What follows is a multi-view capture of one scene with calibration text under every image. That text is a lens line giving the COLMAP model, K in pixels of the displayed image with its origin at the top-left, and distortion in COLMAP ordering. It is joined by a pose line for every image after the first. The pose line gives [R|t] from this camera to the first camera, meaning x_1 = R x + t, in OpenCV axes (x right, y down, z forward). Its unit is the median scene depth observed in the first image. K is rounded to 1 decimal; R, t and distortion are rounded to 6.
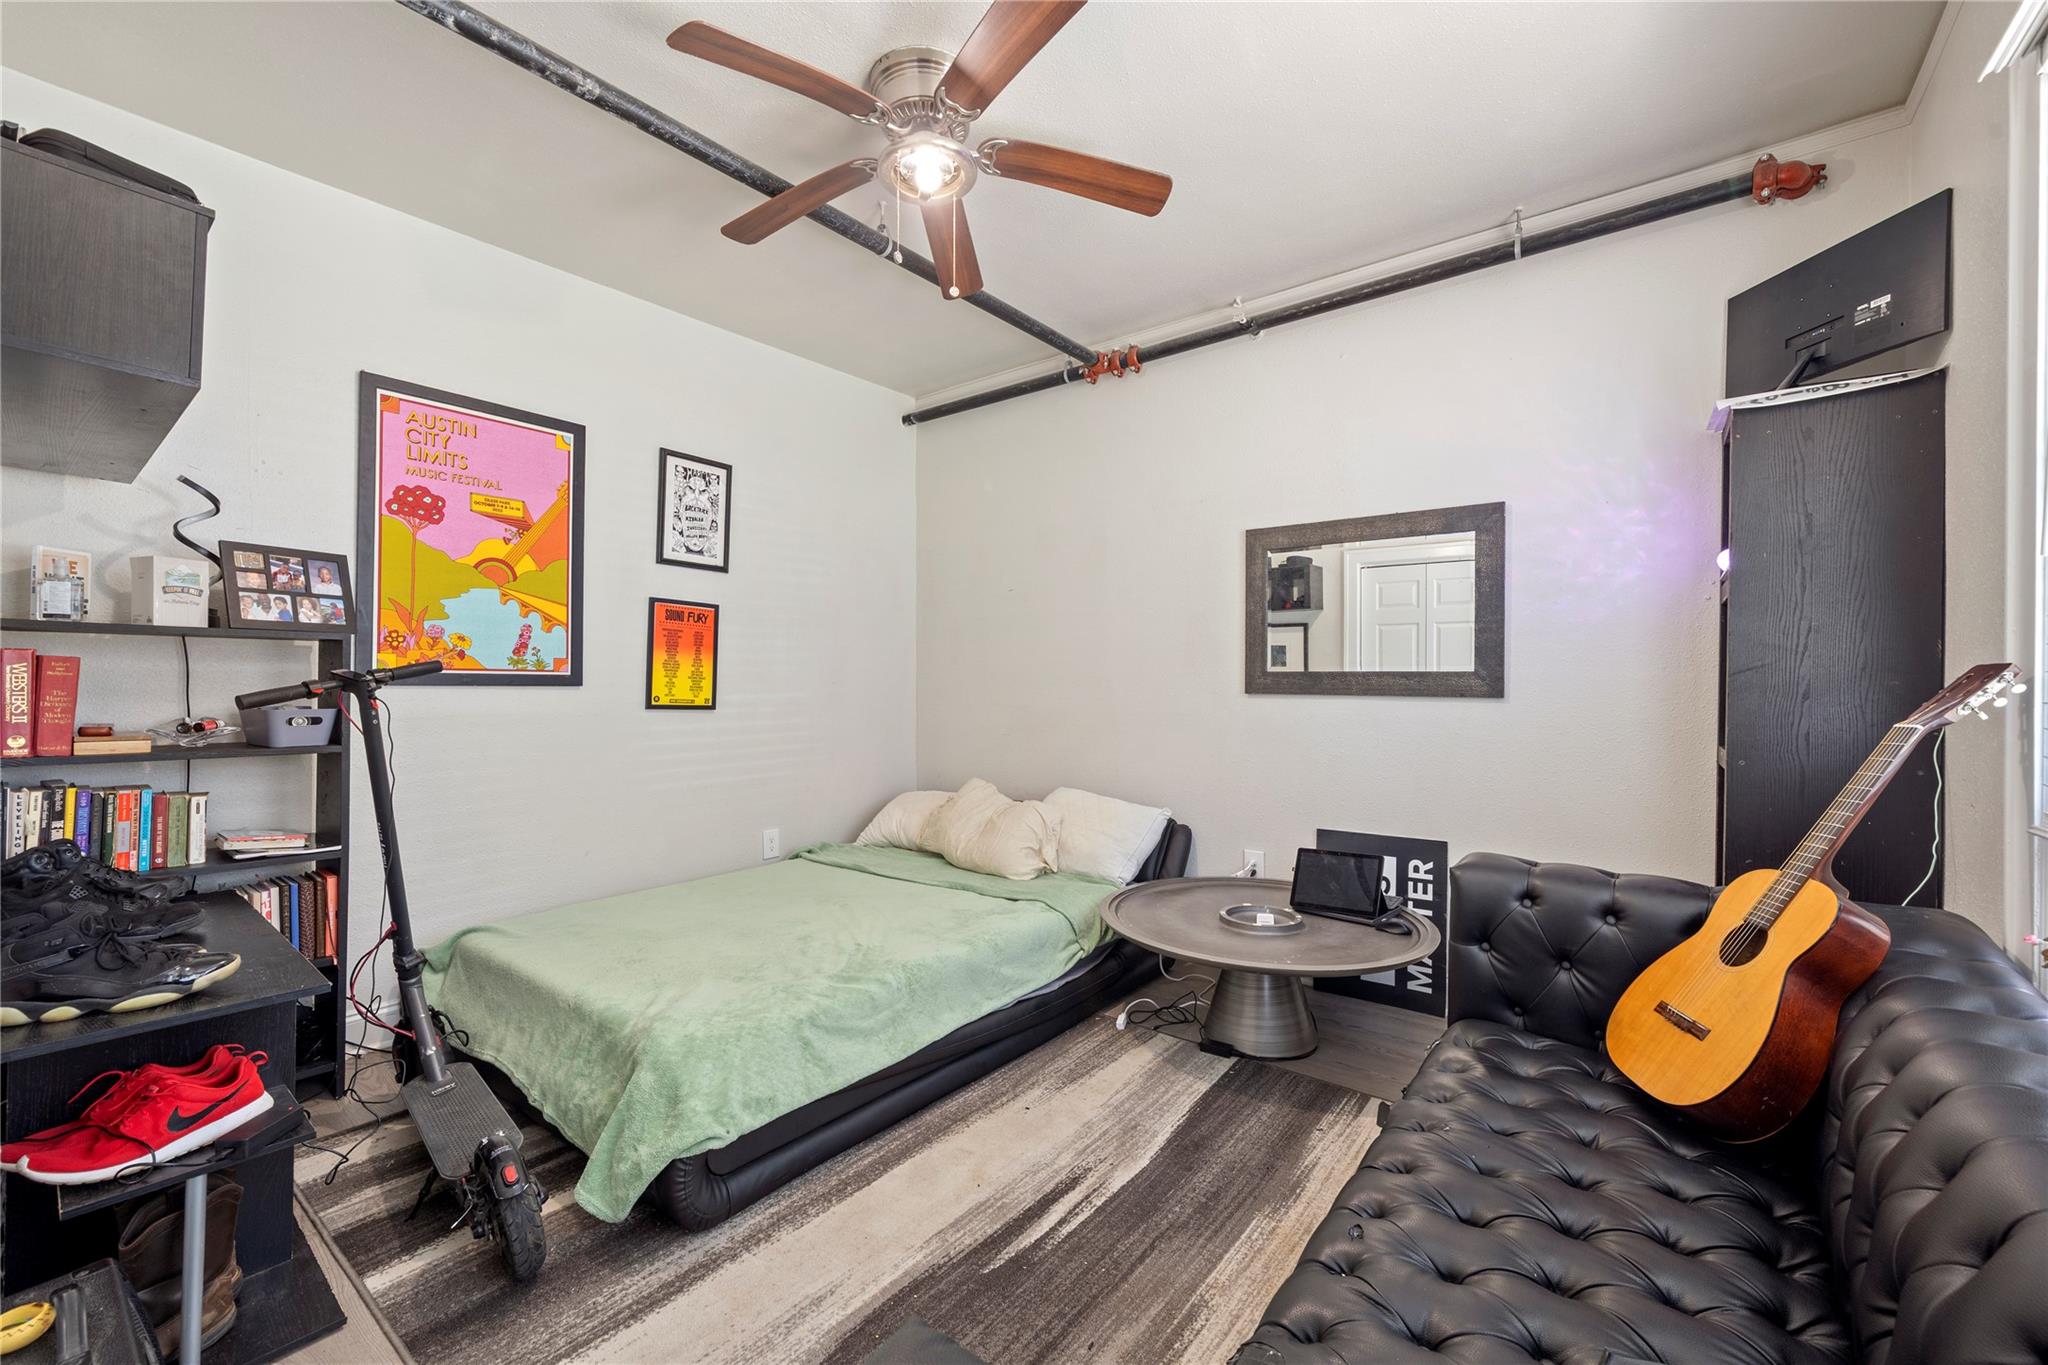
lens RADIAL K [[820.3, 0, 1026.2], [0, 820.3, 675.0], [0, 0, 1]] dist [-0.000099, 0.000062]
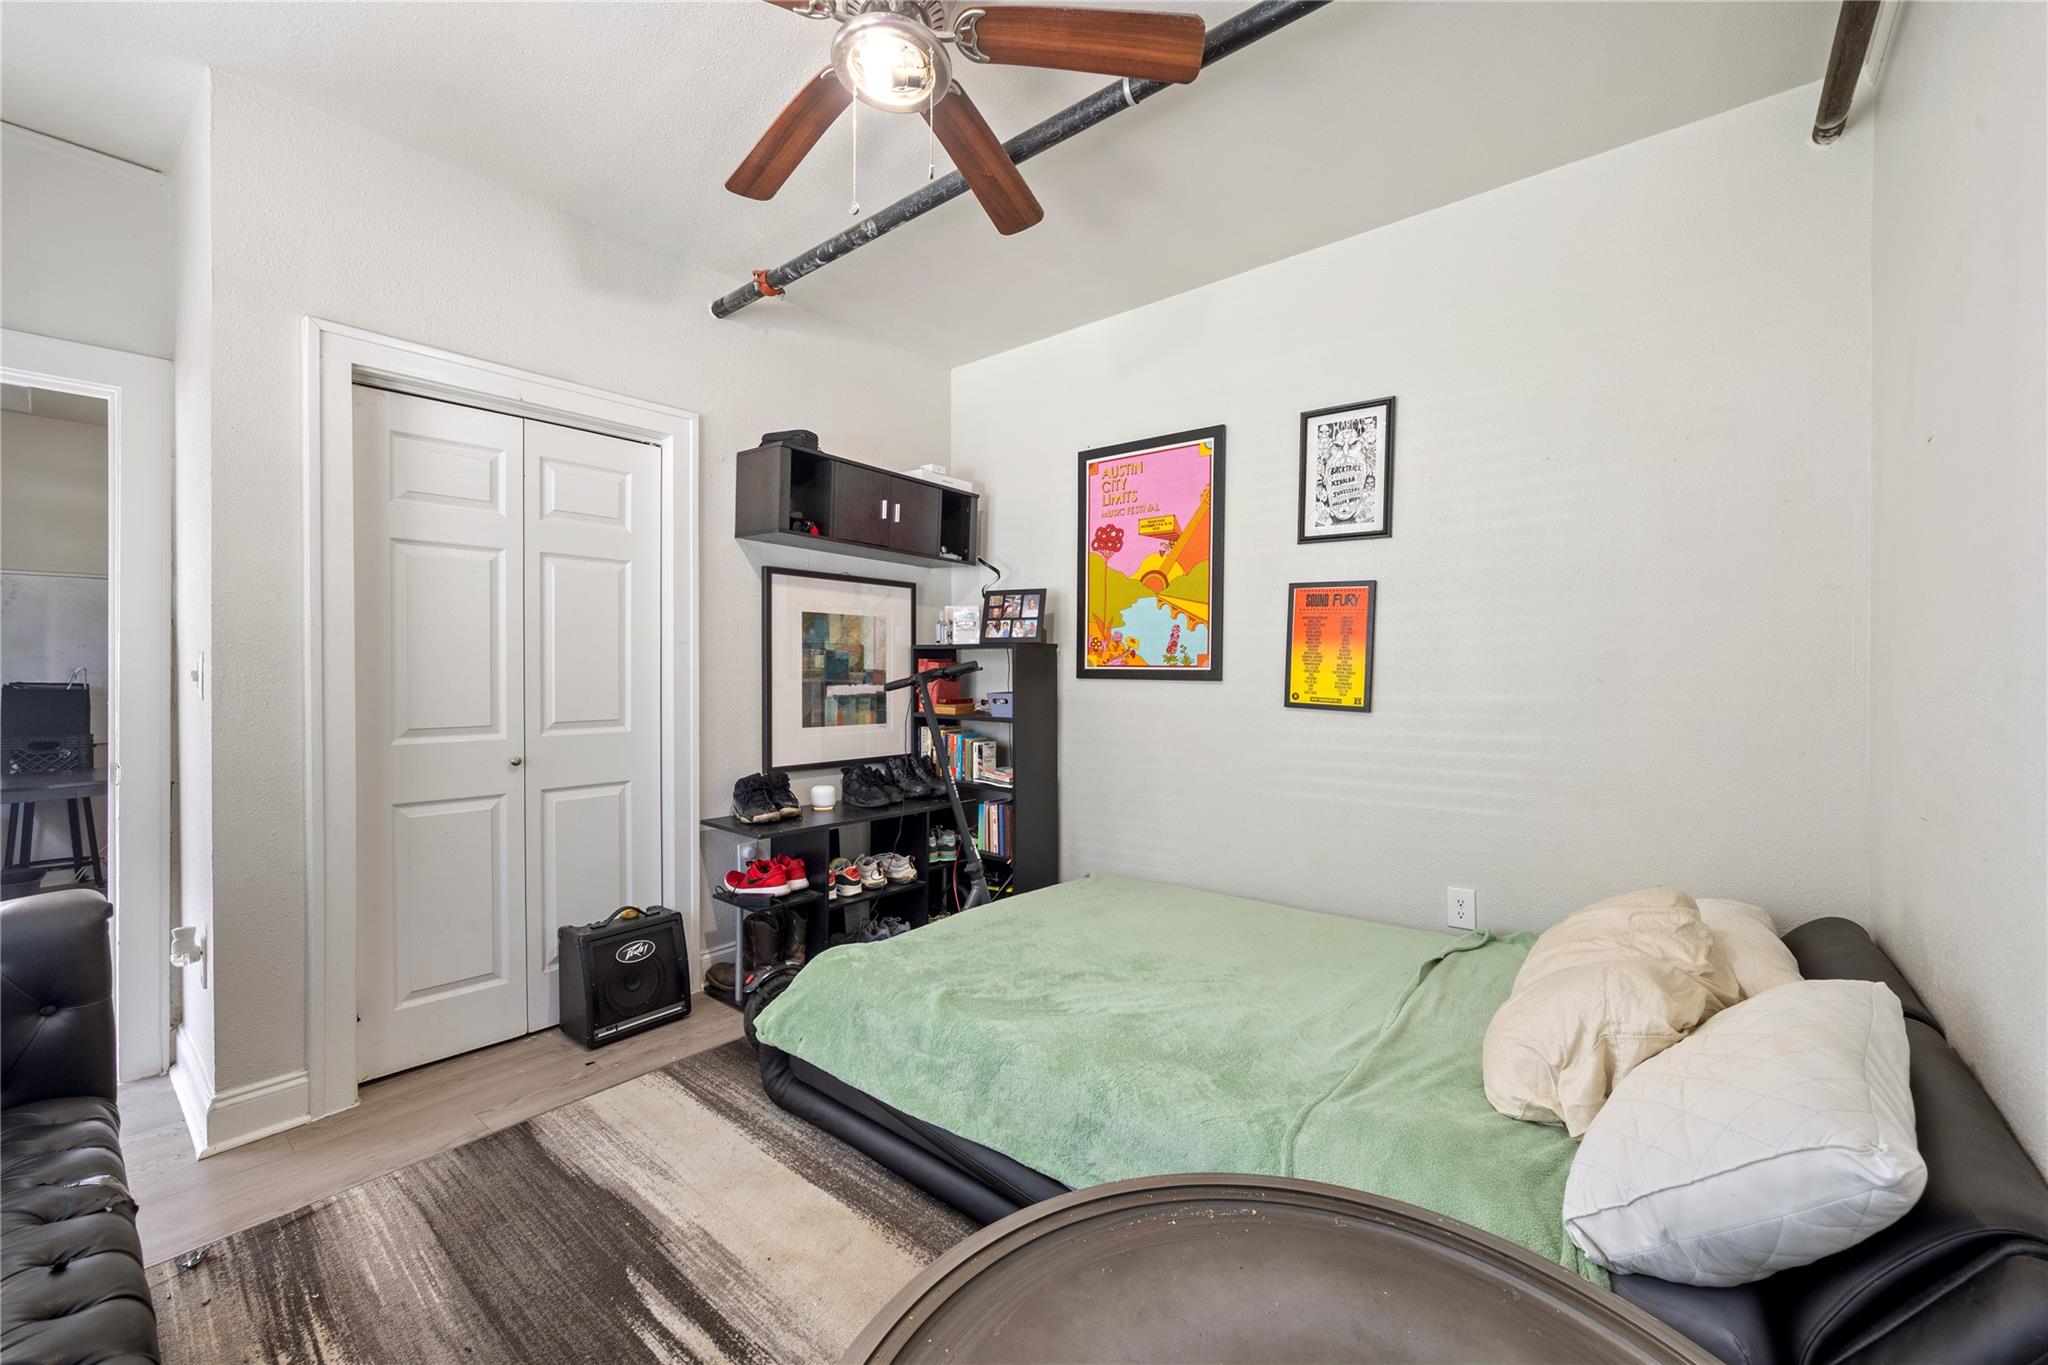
lens RADIAL K [[820.3, 0, 1026.2], [0, 820.3, 675.0], [0, 0, 1]] dist [-0.000099, 0.000062]
pose [[-0.017237, -0.000085, -0.999851, 0.499073], [0.004160, 0.999991, -0.000156, 0.005472], [0.999843, -0.004163, -0.017237, 0.802207]]
